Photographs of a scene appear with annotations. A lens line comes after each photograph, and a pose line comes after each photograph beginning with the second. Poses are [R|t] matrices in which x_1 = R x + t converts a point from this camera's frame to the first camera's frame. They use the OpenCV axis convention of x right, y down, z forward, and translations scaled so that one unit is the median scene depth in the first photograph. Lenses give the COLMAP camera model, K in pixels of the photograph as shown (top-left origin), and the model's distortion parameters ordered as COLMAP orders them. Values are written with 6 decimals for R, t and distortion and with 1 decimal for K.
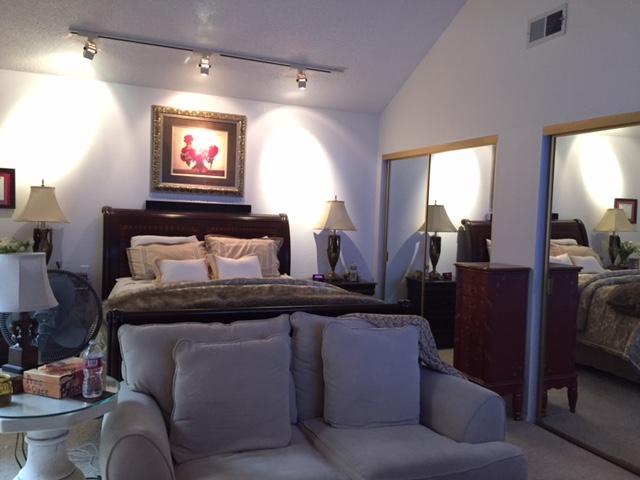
lens RADIAL K [[550.0, 0, 320.0], [0, 550.0, 240.0], [0, 0, 1]] dist [0.048738, -0.005620]
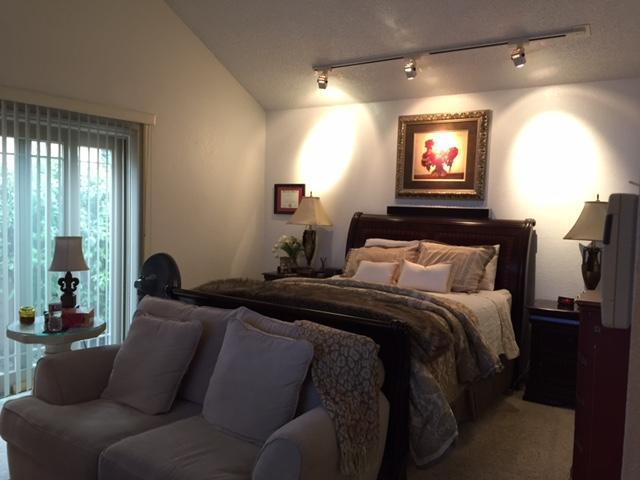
lens RADIAL K [[550.0, 0, 320.0], [0, 550.0, 240.0], [0, 0, 1]] dist [0.048738, -0.005620]
pose [[0.556374, 0.029119, -0.830421, 0.482224], [-0.052962, 0.998596, -0.000468, 0.001047], [0.829242, 0.044241, 0.557136, 0.290058]]
